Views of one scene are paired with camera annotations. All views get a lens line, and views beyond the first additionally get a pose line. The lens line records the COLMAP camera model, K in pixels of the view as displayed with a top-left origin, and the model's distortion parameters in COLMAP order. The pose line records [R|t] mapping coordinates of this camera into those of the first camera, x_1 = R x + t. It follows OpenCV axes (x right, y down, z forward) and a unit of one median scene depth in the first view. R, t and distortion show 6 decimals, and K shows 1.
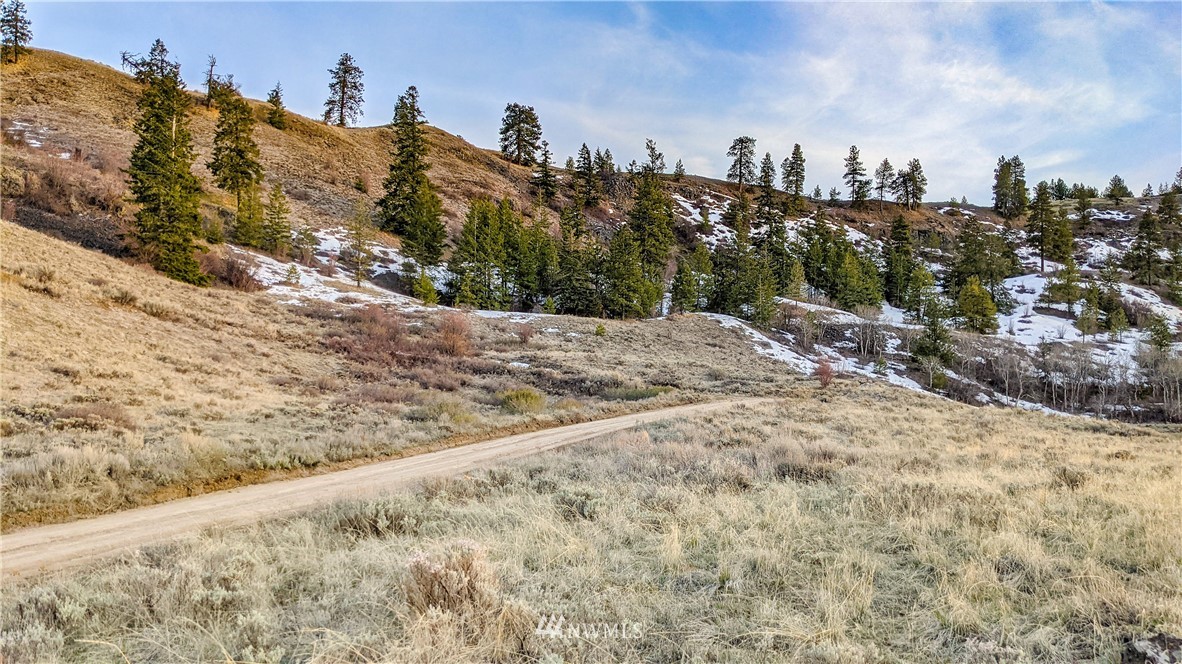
lens RADIAL K [[918.6, 0, 589.7], [0, 918.6, 333.2], [0, 0, 1]] dist [0.051265, -0.087545]
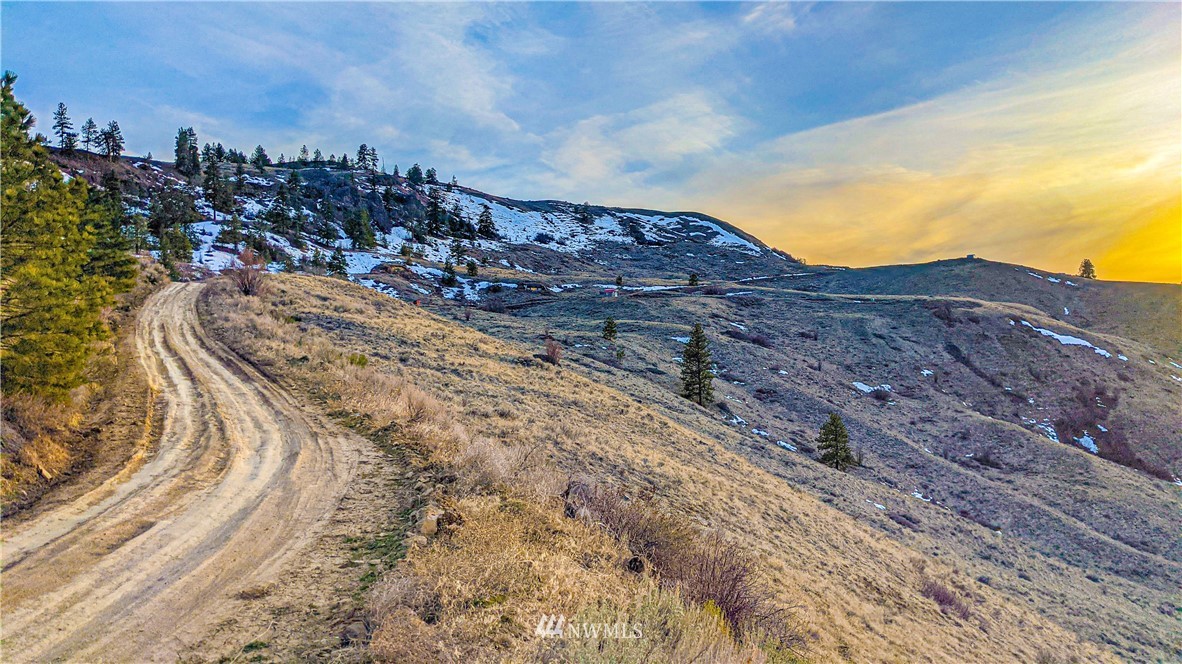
lens RADIAL K [[911.5, 0, 593.2], [0, 911.5, 339.3], [0, 0, 1]] dist [0.061750, -0.087425]
pose [[0.642371, -0.033685, 0.765654, -0.295064], [-0.030347, 0.997132, 0.069330, 0.001719], [-0.765793, -0.067771, 0.639506, -0.474769]]
